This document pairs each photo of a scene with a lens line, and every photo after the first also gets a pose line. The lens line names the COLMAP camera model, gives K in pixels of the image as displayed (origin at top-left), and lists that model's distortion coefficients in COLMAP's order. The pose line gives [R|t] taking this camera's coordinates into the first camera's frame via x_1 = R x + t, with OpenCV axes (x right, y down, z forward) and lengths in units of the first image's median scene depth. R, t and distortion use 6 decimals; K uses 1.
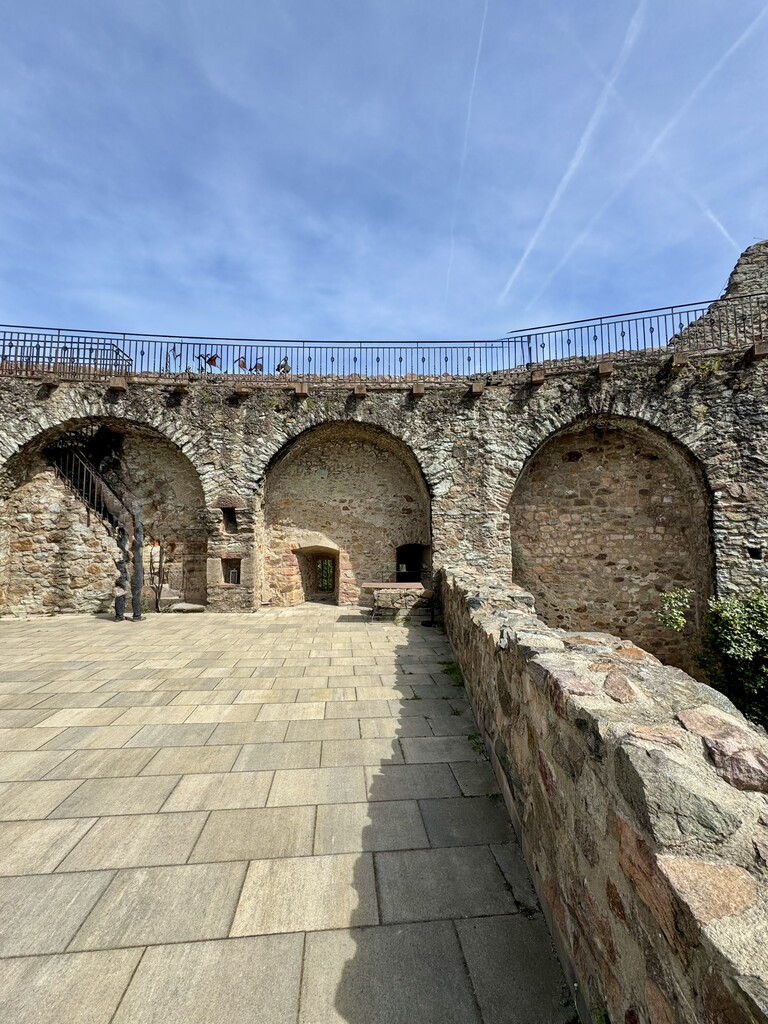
lens RADIAL K [[406.3, 0, 382.8], [0, 406.3, 509.4], [0, 0, 1]] dist [-0.004462, -0.000656]
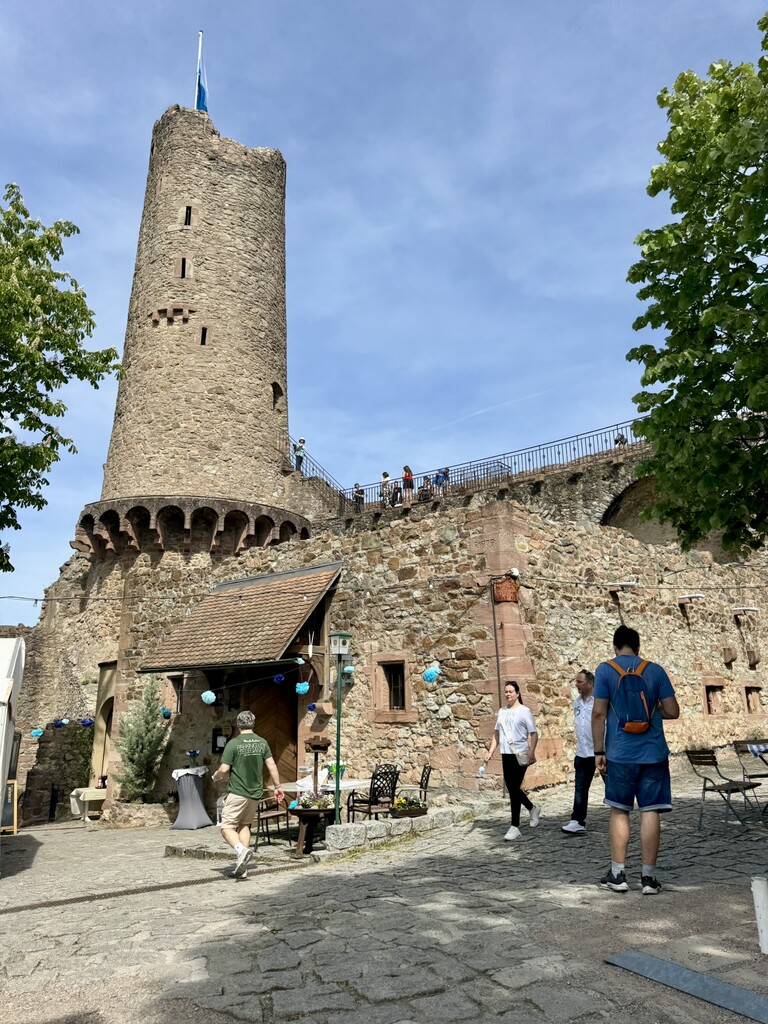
lens RADIAL K [[708.6, 0, 382.1], [0, 708.6, 512.2], [0, 0, 1]] dist [0.066439, -0.047964]
pose [[0.716895, -0.194593, -0.669474, 0.801439], [0.062787, 0.974376, -0.215983, 0.339609], [0.694348, 0.112802, 0.710743, -1.225801]]
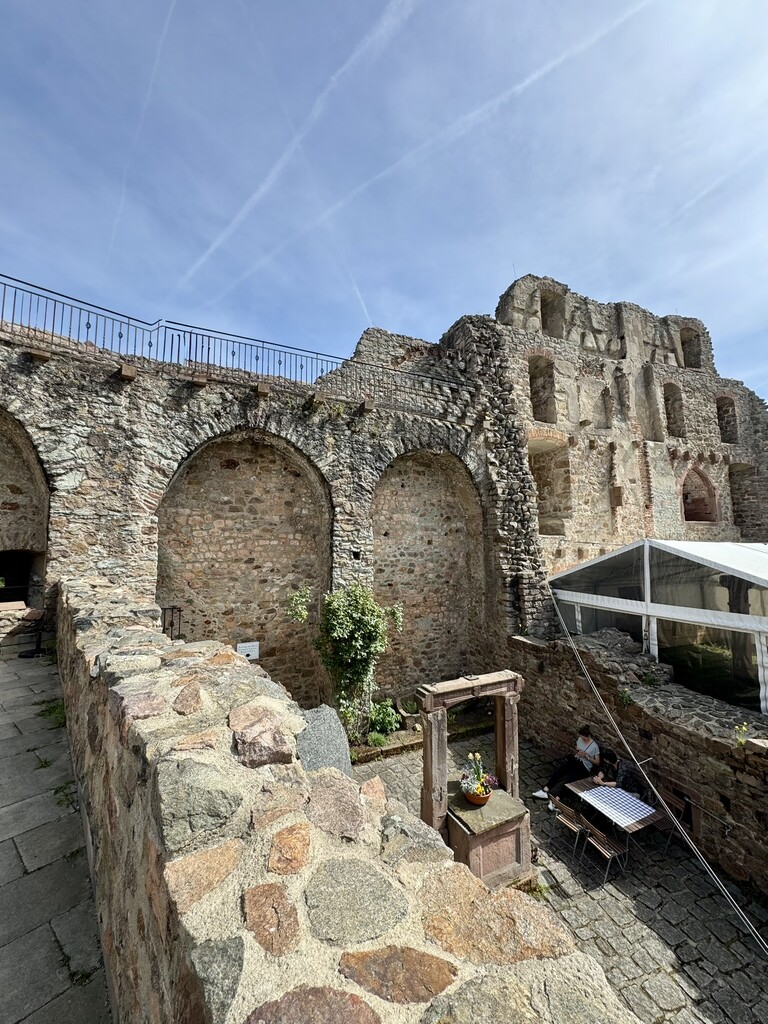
lens RADIAL K [[406.3, 0, 384.4], [0, 406.3, 511.3], [0, 0, 1]] dist [-0.004462, -0.000656]
pose [[0.708312, 0.058178, 0.703498, 0.027316], [-0.056839, 0.998062, -0.025311, -0.007143], [-0.703607, -0.022058, 0.710247, -0.013198]]
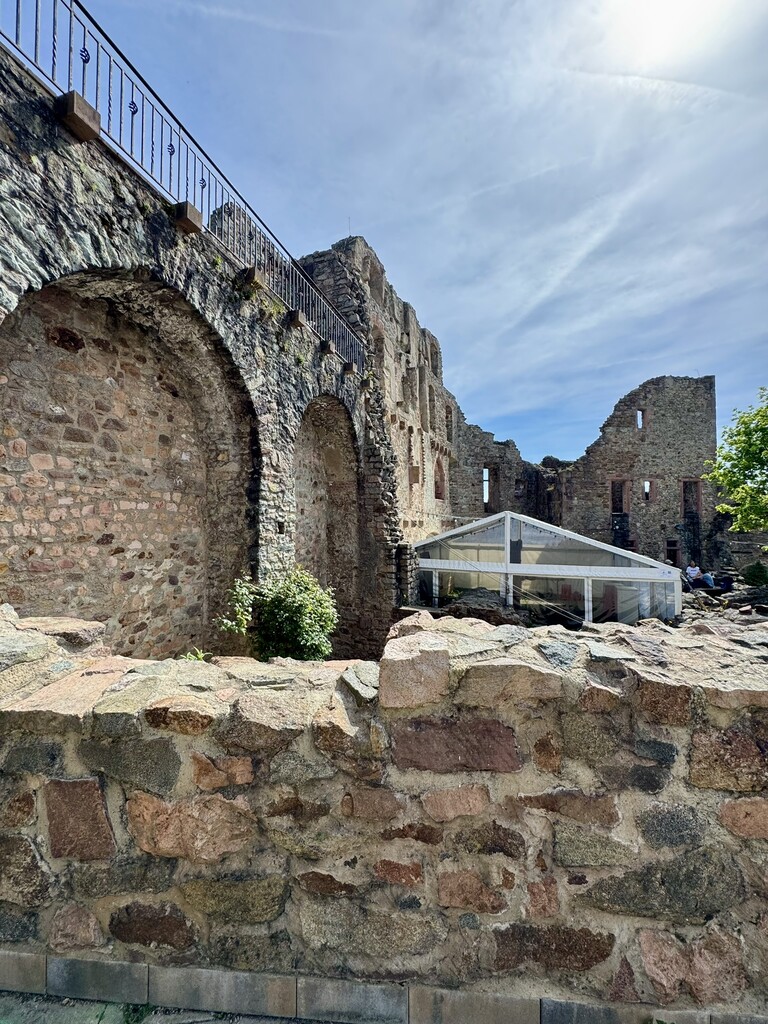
lens RADIAL K [[406.3, 0, 385.8], [0, 406.3, 511.0], [0, 0, 1]] dist [-0.004462, -0.000656]
pose [[-0.015393, 0.019316, 0.999695, -0.027143], [-0.088991, 0.995819, -0.020612, 0.056906], [-0.995913, -0.089281, -0.013610, 0.649487]]
